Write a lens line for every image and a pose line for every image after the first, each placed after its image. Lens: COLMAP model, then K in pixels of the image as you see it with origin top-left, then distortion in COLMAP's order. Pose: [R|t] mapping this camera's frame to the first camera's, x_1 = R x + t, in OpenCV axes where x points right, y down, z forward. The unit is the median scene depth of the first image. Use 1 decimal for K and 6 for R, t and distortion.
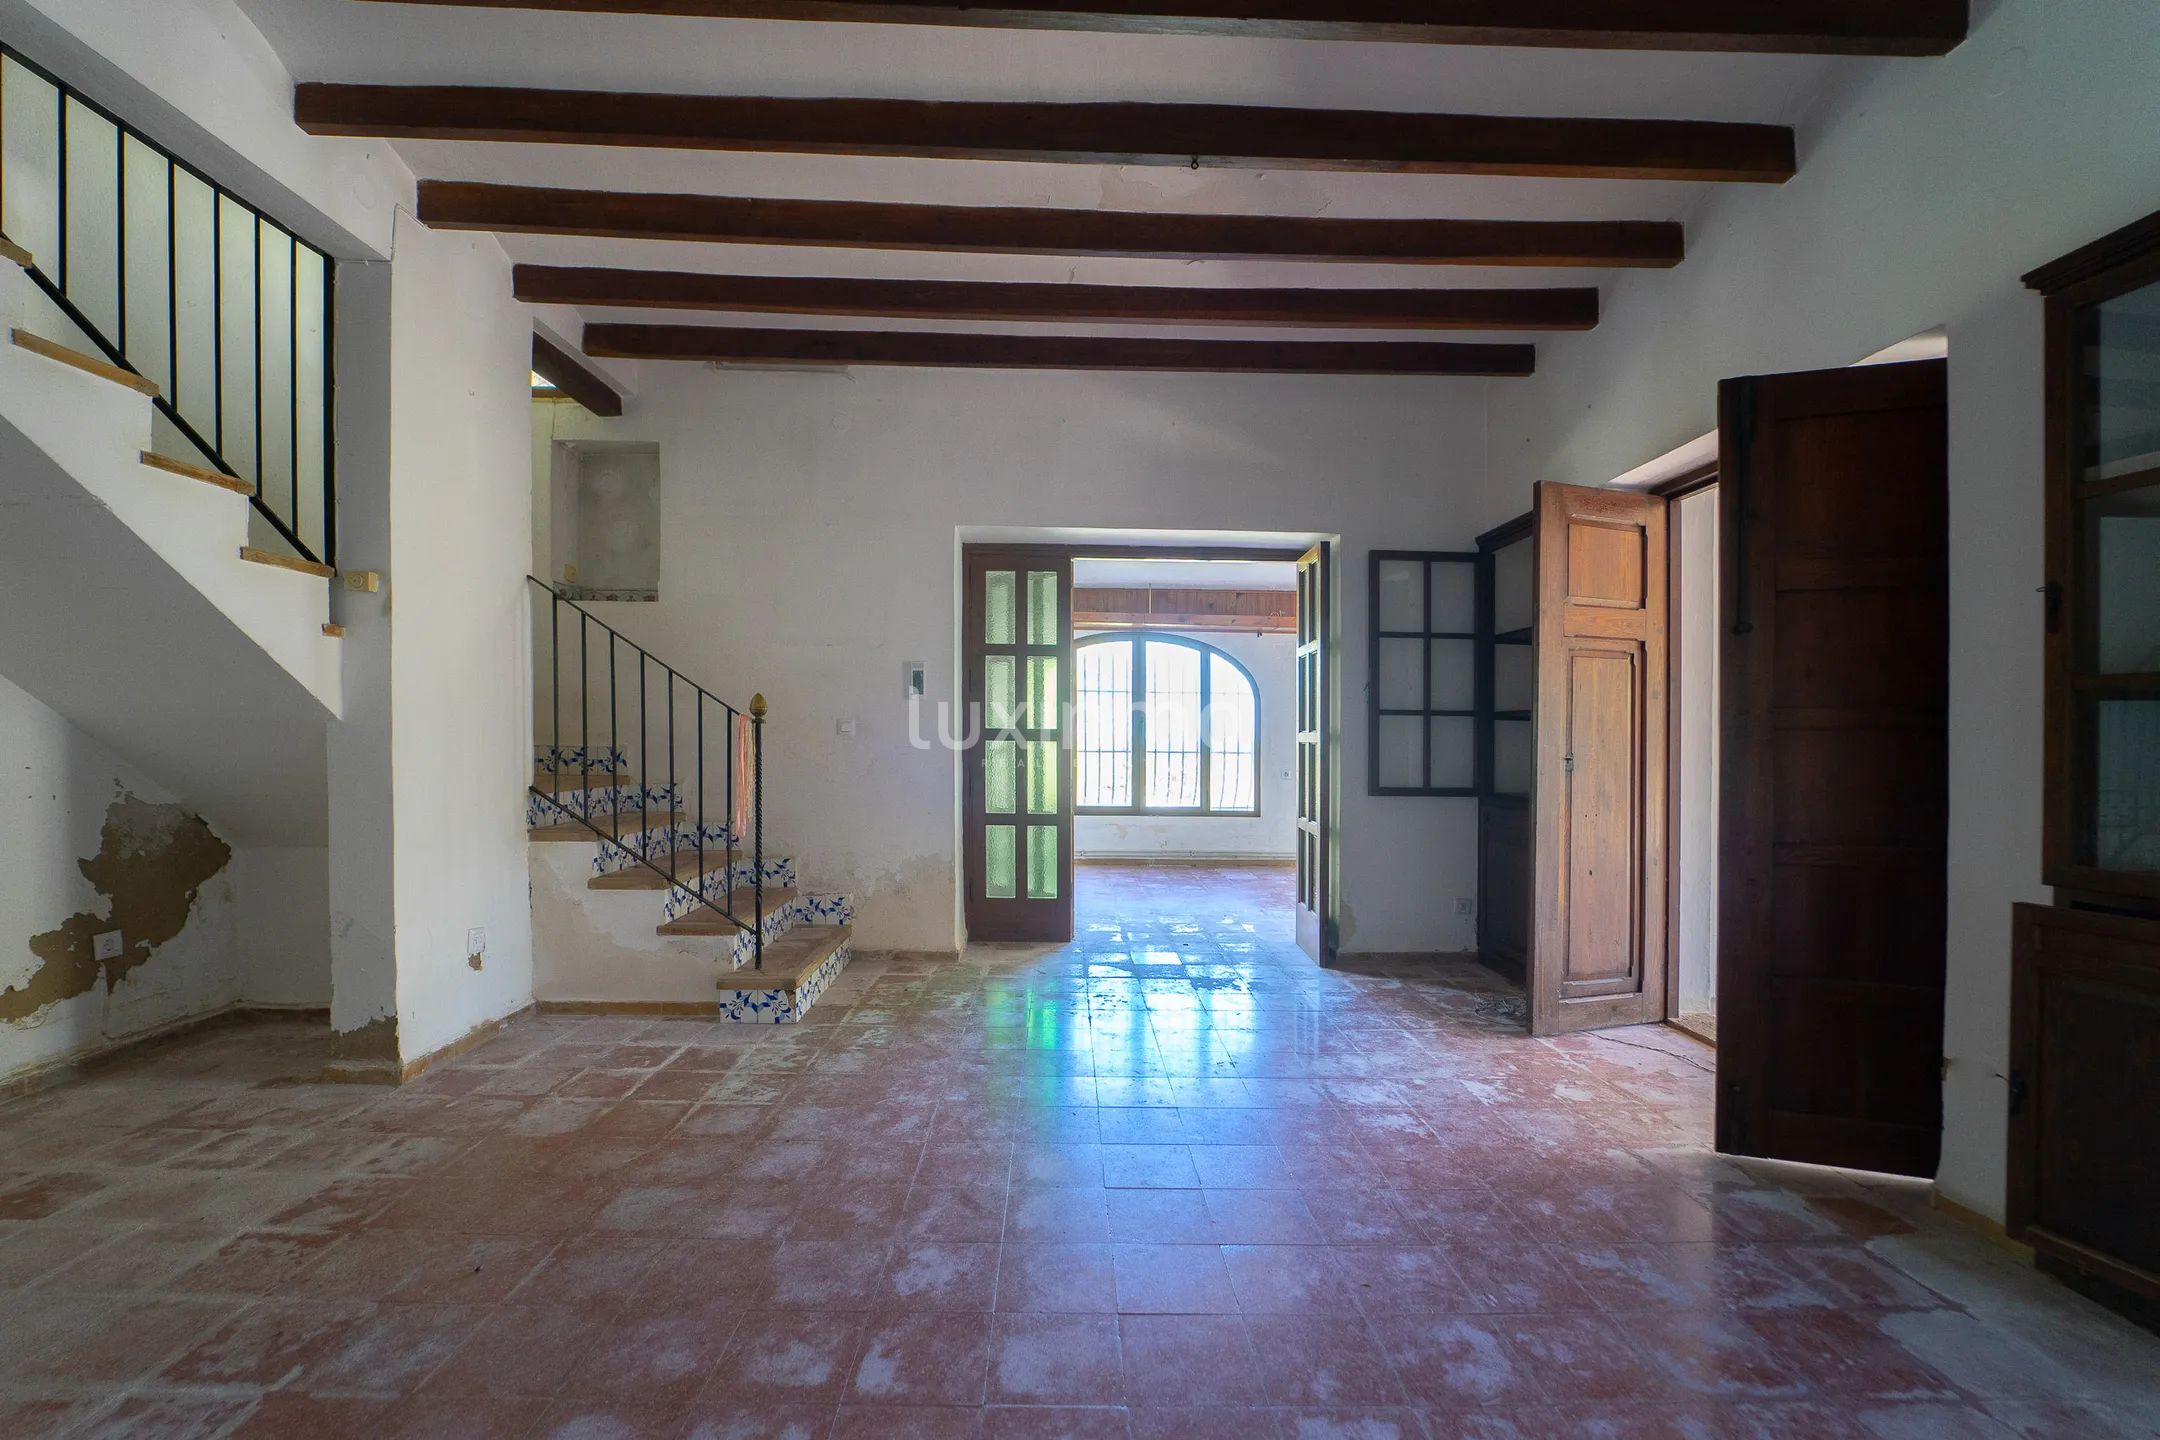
lens RADIAL K [[875.9, 0, 1076.6], [0, 875.9, 741.8], [0, 0, 1]] dist [-0.014341, 0.000517]
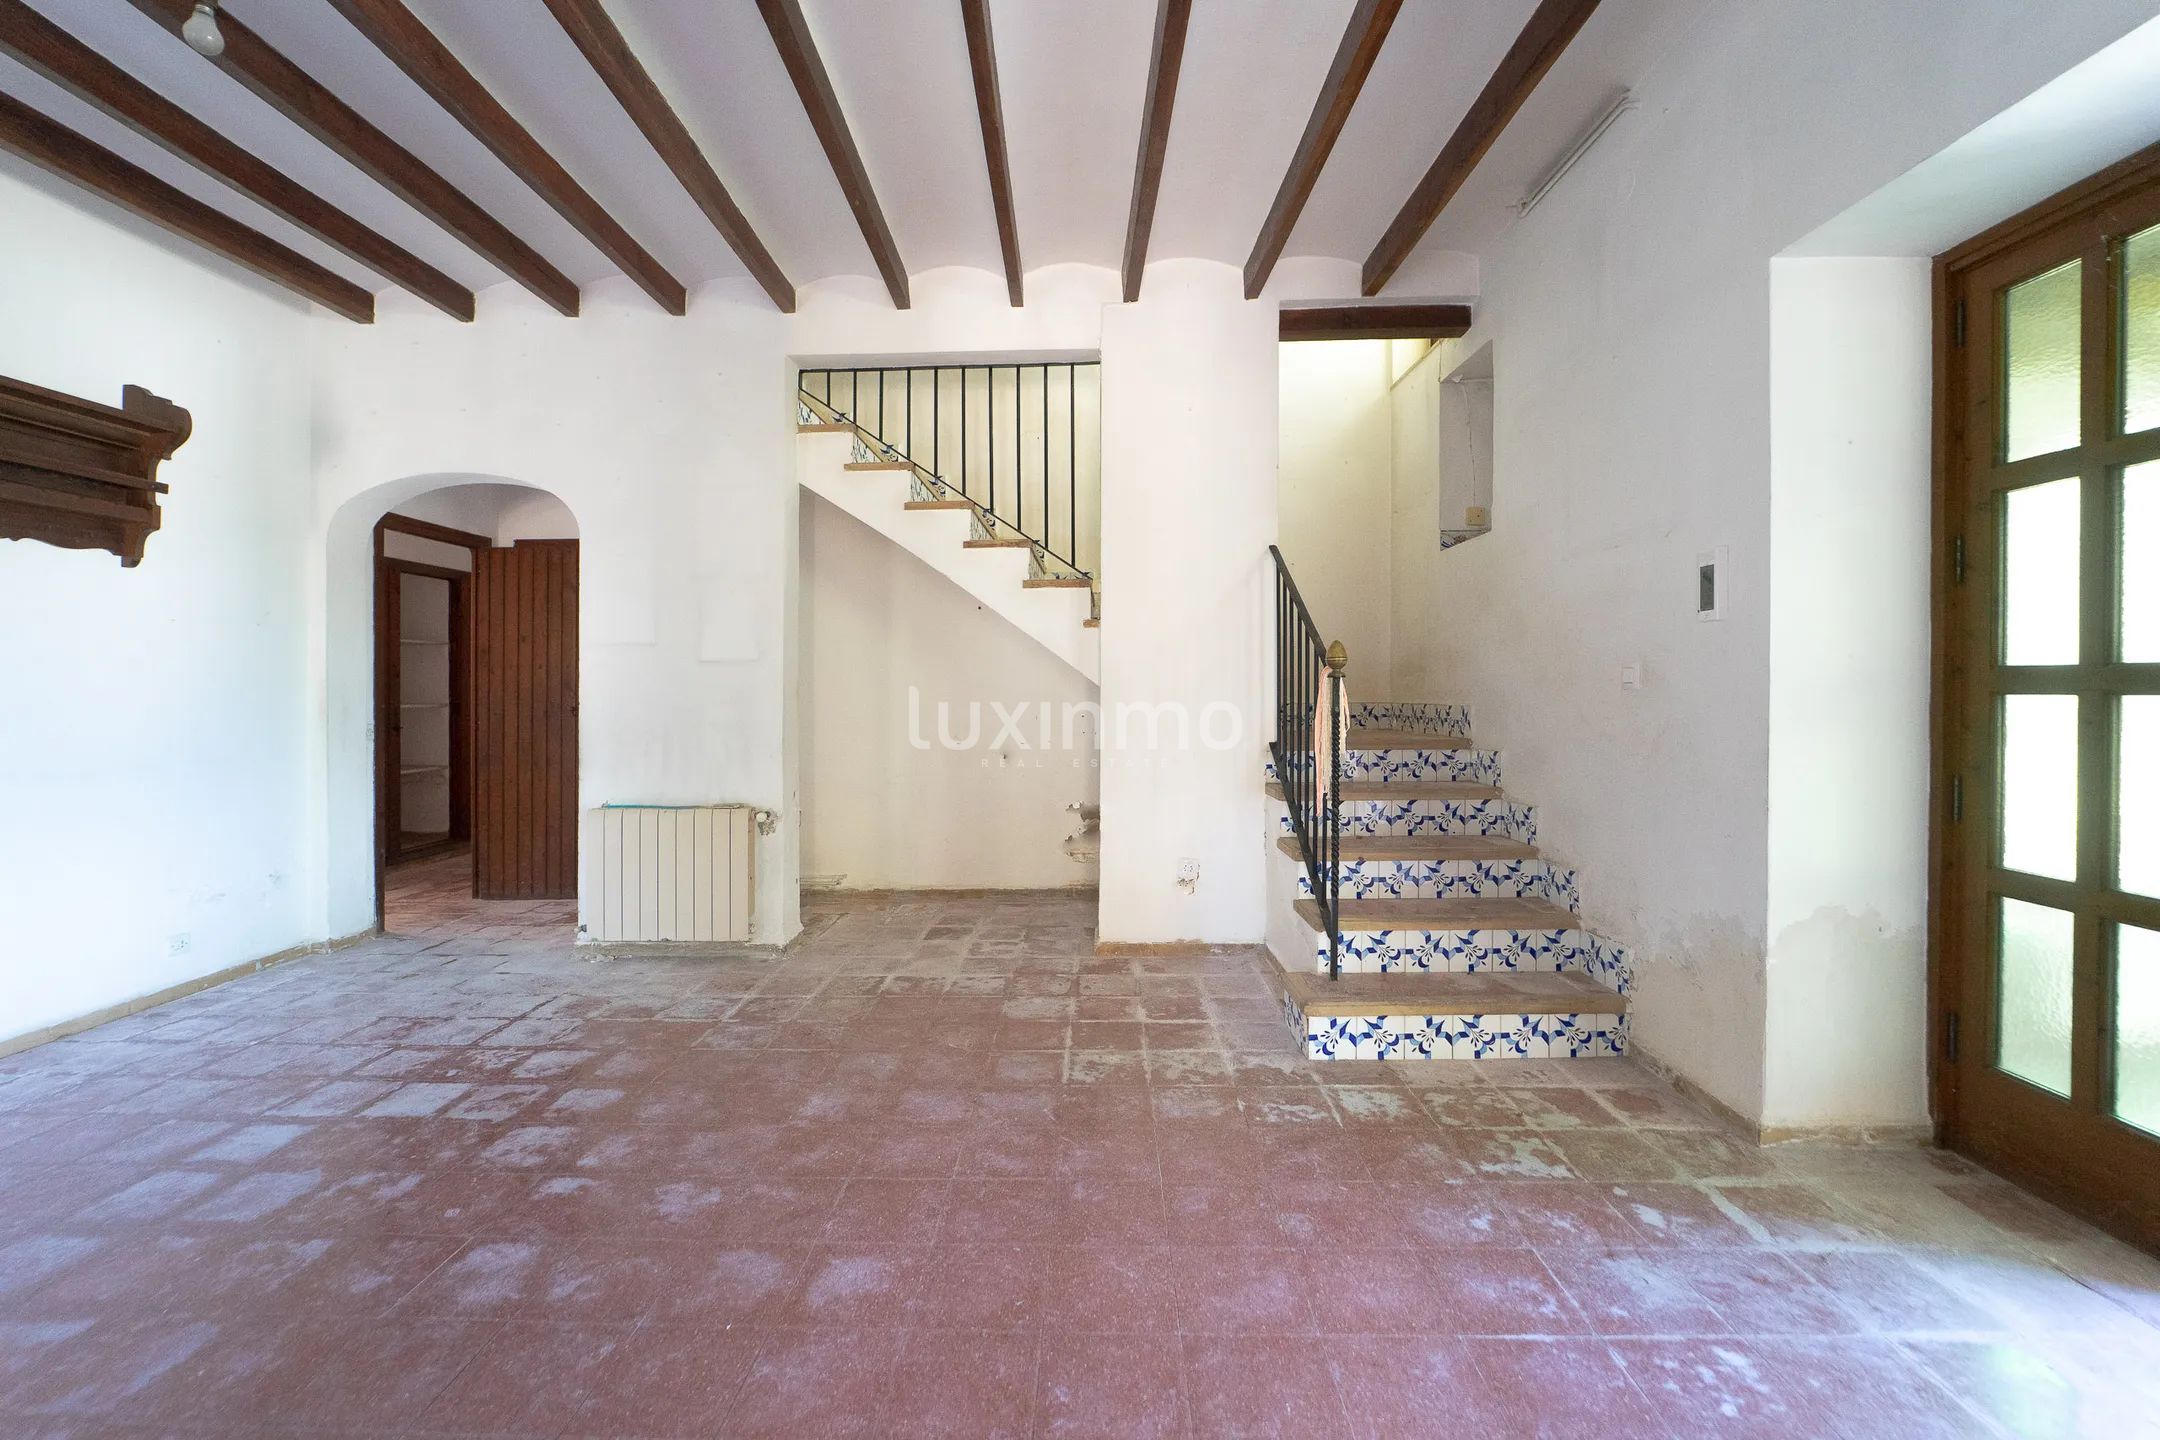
lens RADIAL K [[875.9, 0, 1072.5], [0, 875.9, 704.4], [0, 0, 1]] dist [-0.014341, 0.000517]
pose [[-0.039801, 0.002533, -0.999204, 0.494577], [0.002461, 0.999994, 0.002437, 0.000772], [0.999205, -0.002362, -0.039807, 0.862191]]
